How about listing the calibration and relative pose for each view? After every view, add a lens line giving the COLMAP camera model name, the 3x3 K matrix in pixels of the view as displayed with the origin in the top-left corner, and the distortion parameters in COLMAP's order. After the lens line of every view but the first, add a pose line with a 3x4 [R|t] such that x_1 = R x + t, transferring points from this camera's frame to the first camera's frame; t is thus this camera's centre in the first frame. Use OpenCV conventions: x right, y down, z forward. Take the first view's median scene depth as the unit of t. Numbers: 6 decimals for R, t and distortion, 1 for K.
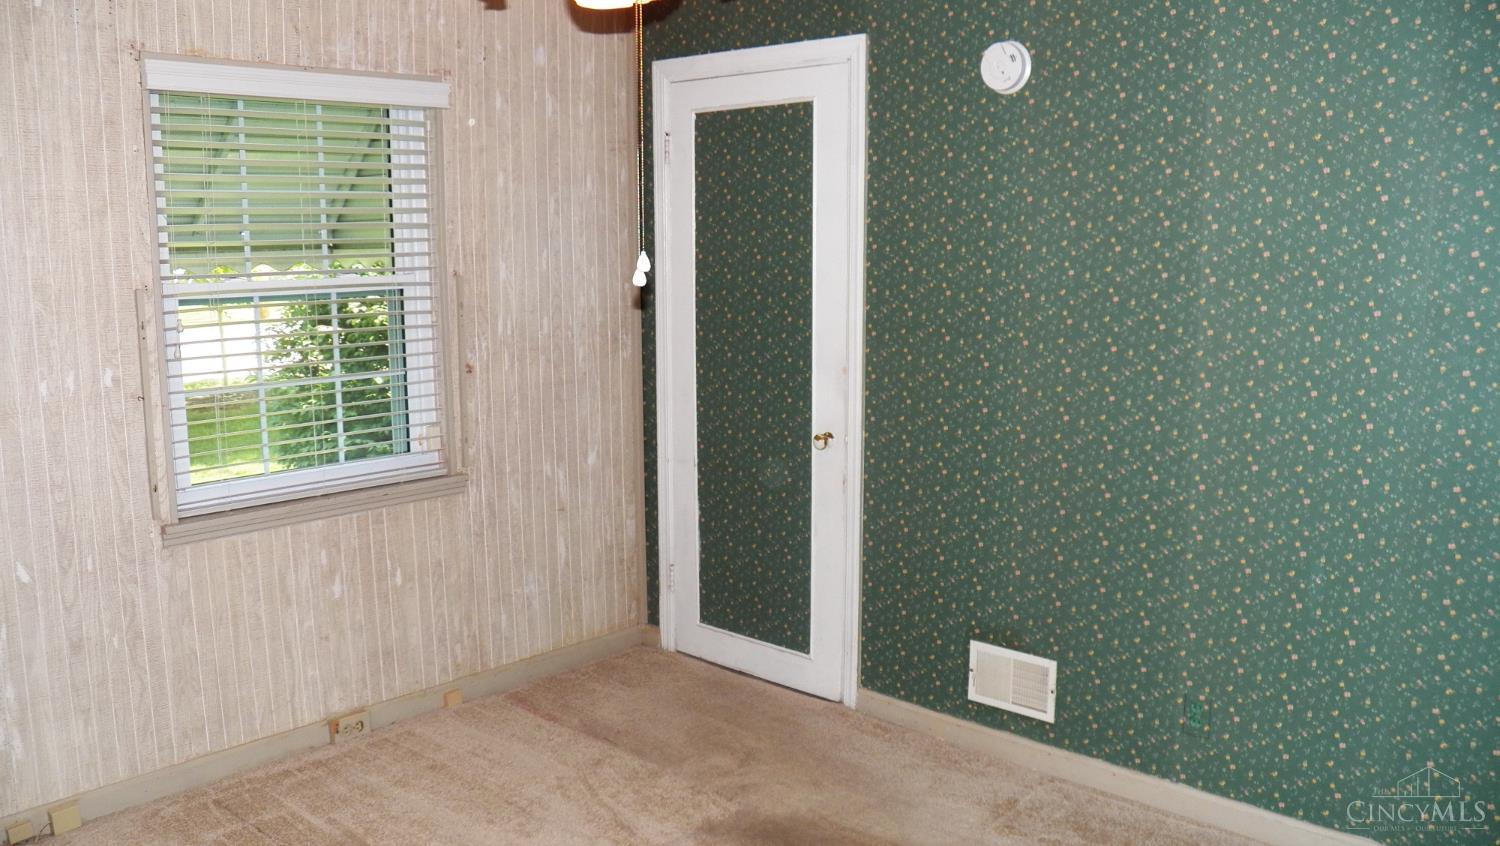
lens RADIAL K [[1231.8, 0, 744.0], [0, 1231.8, 424.6], [0, 0, 1]] dist [-0.134271, 0.094576]
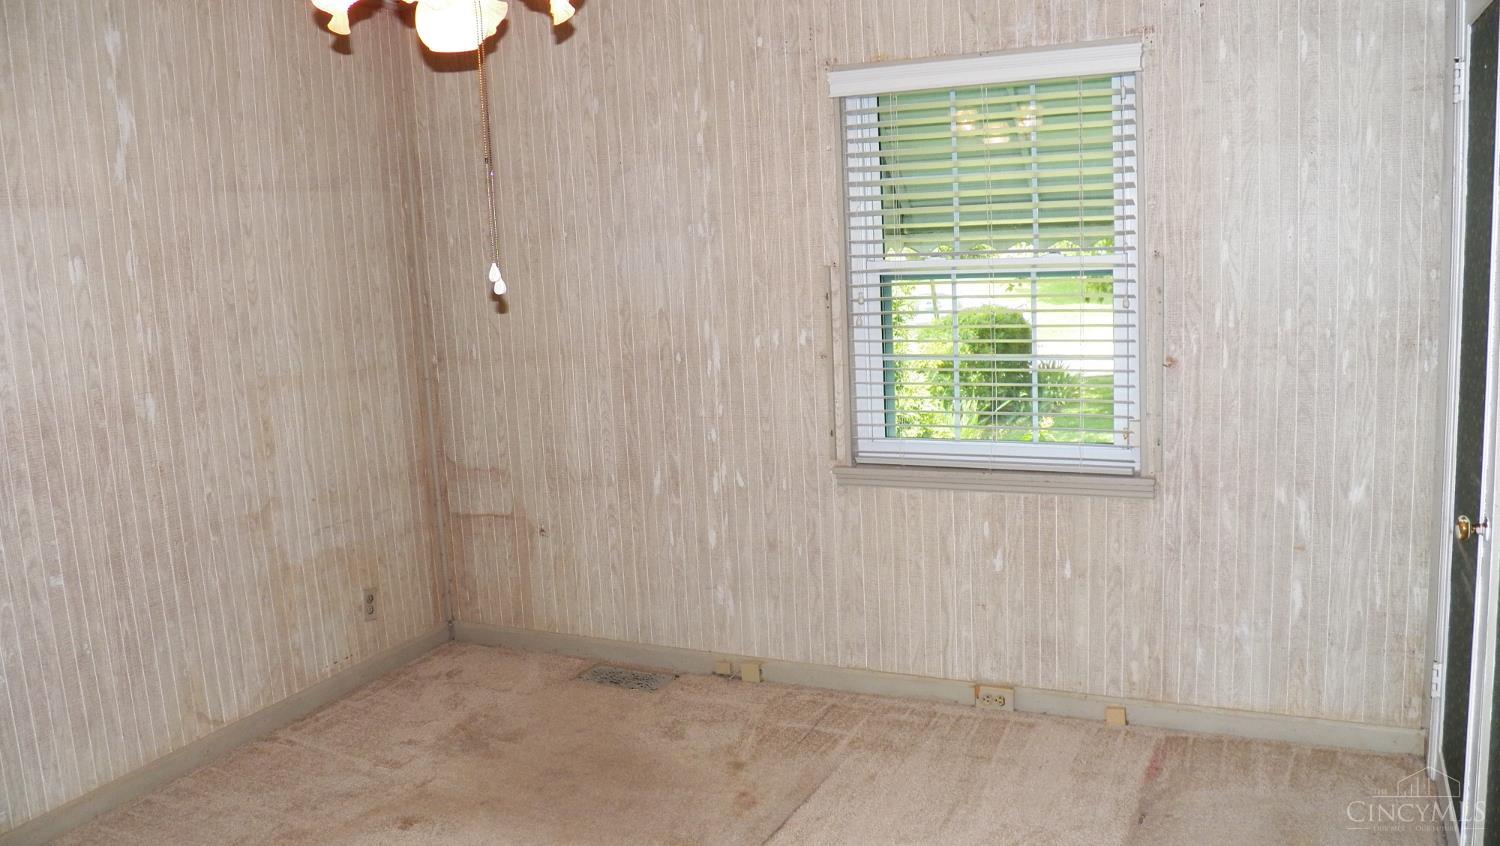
lens RADIAL K [[1231.8, 0, 749.6], [0, 1231.8, 420.8], [0, 0, 1]] dist [-0.134271, 0.094576]
pose [[0.298421, 0.138290, -0.944363, 0.542980], [-0.099902, 0.988538, 0.113190, -0.076151], [0.949191, 0.060565, 0.308816, 0.462766]]
